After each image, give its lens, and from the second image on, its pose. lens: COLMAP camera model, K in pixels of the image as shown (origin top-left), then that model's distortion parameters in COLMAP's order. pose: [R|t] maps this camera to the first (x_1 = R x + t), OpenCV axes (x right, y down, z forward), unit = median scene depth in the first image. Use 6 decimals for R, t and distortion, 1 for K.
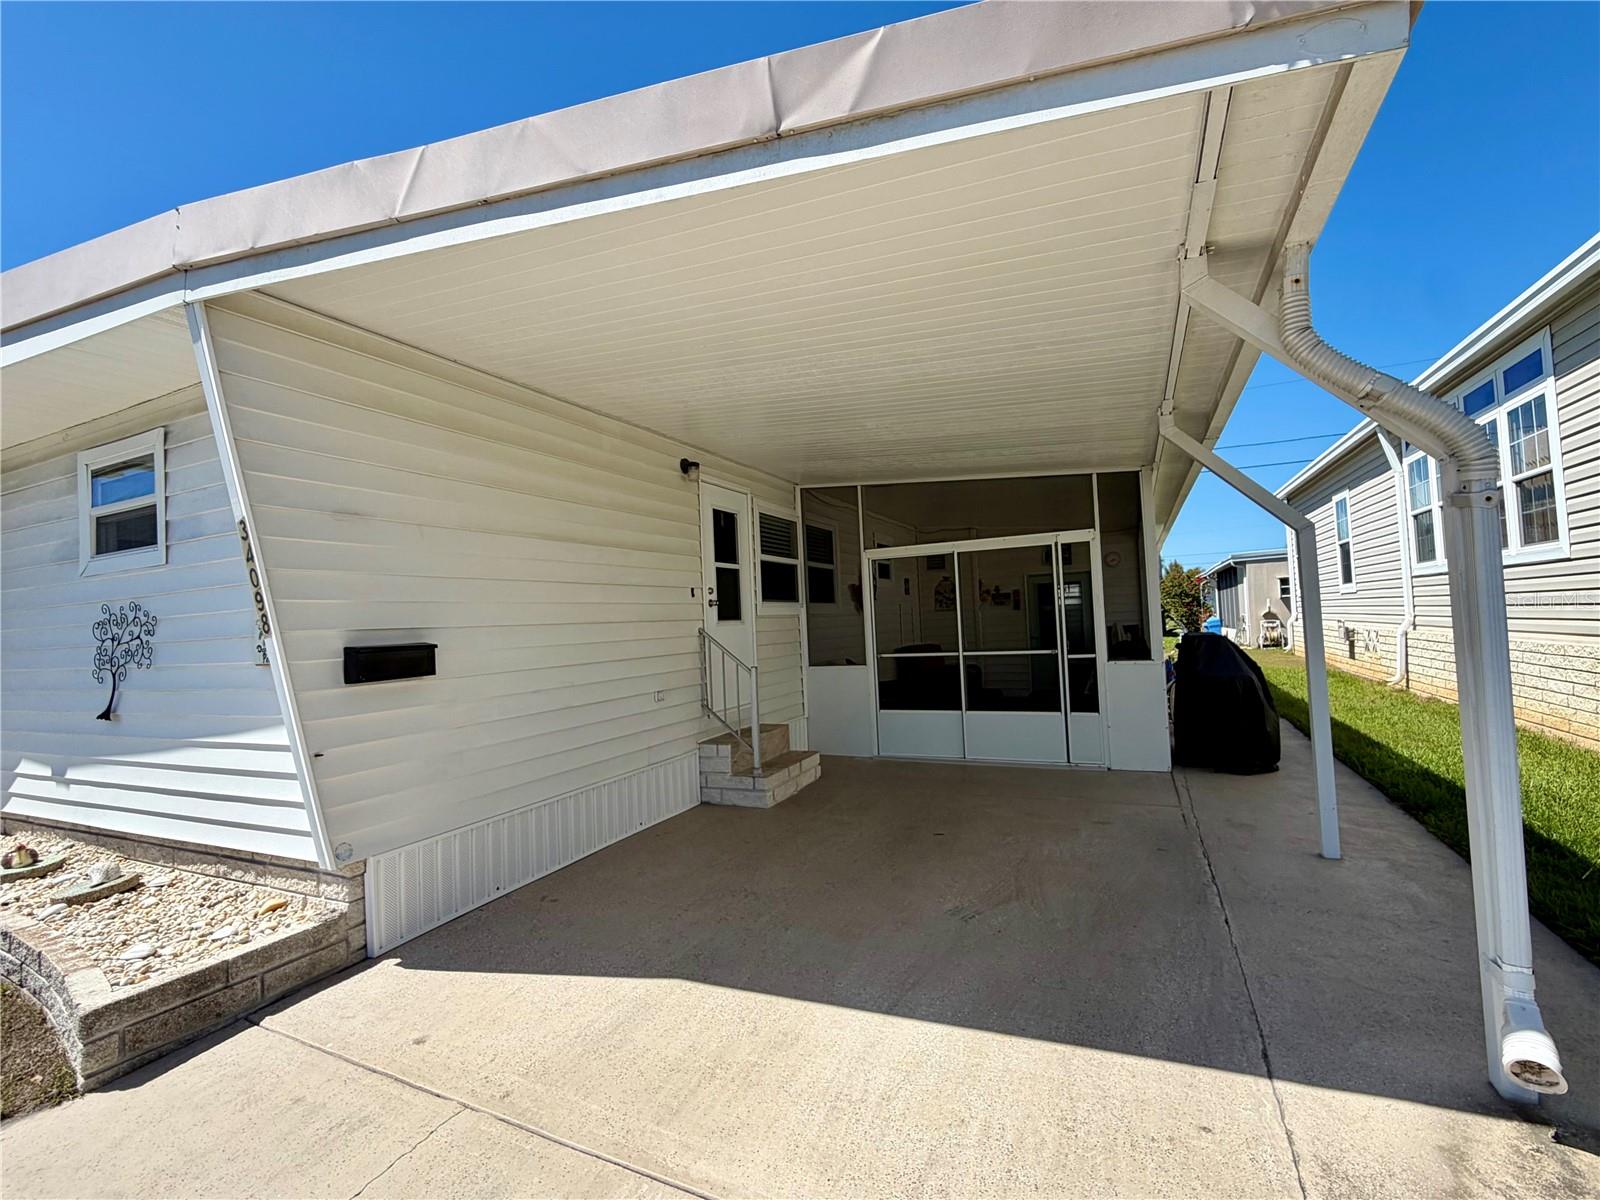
lens RADIAL K [[710.8, 0, 811.3], [0, 710.8, 603.3], [0, 0, 1]] dist [-0.001638, -0.000385]
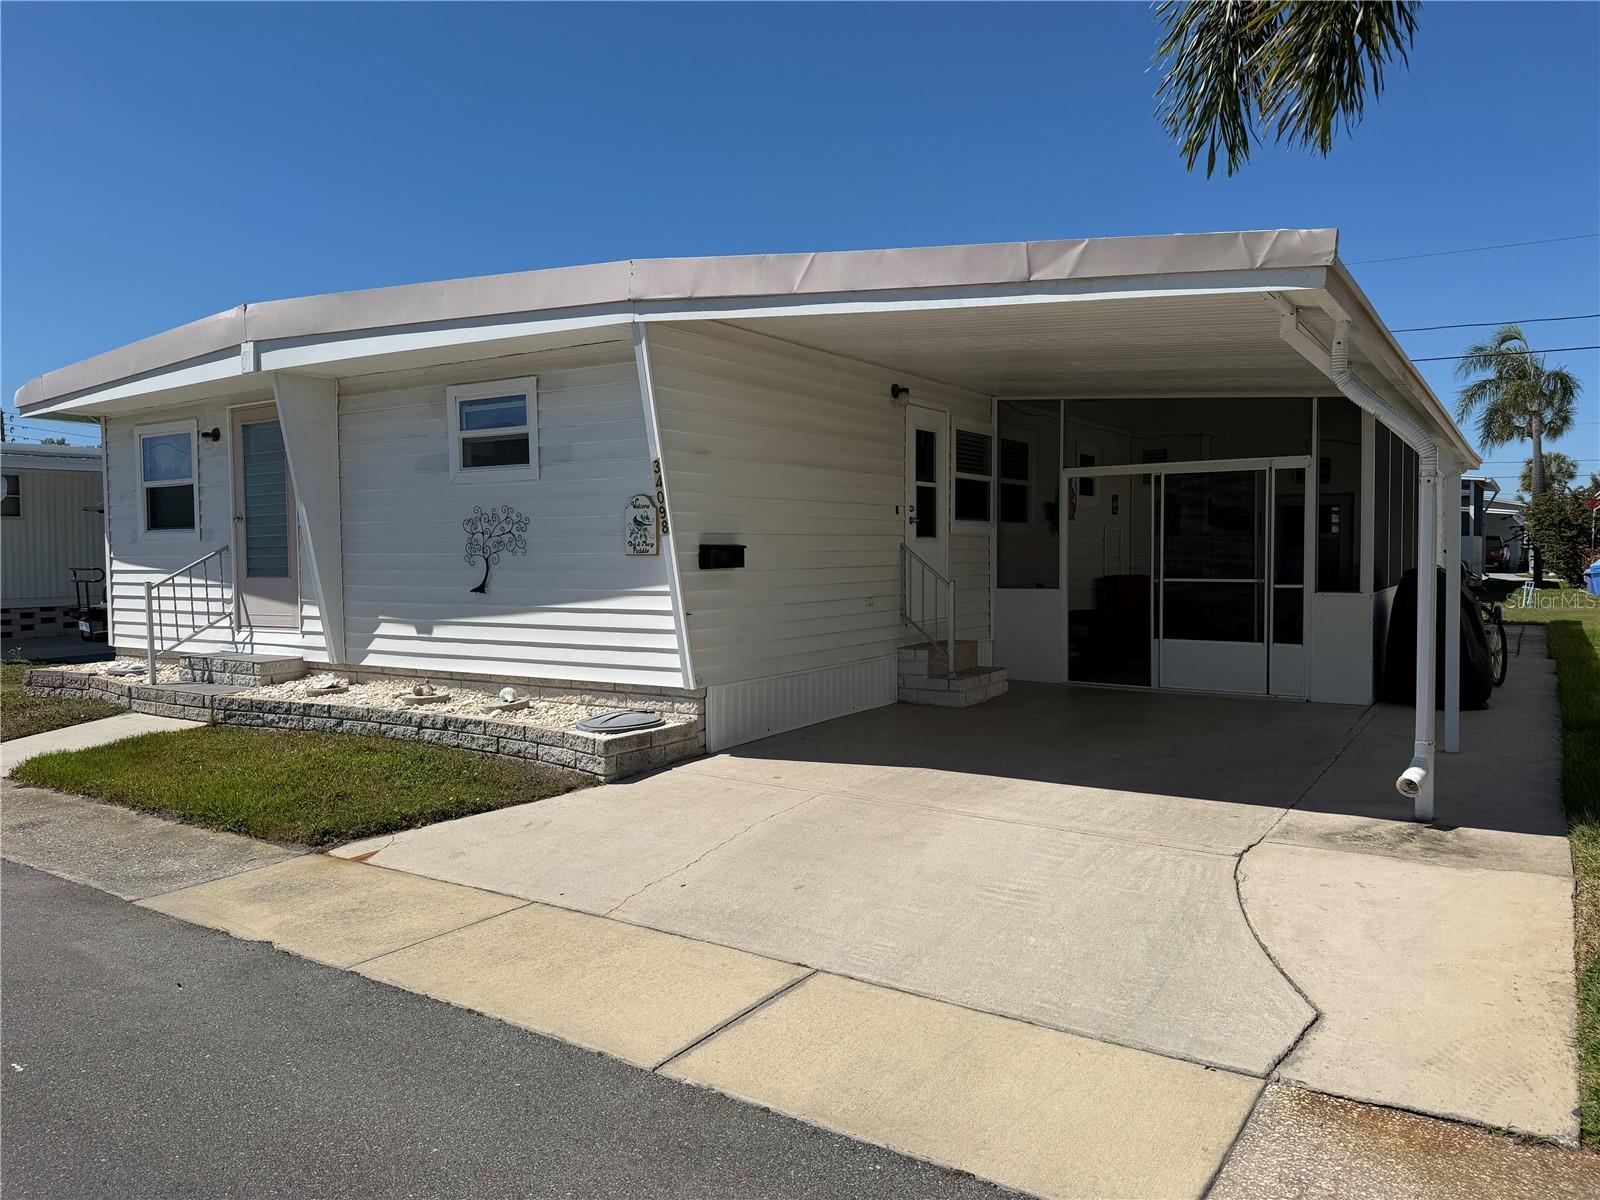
lens RADIAL K [[1137.0, 0, 798.4], [0, 1137.0, 605.1], [0, 0, 1]] dist [0.103910, -0.014007]
pose [[0.988184, 0.046951, -0.145902, -0.057856], [-0.035082, 0.995942, 0.082883, -0.009263], [0.149202, -0.076785, 0.985821, -0.762236]]
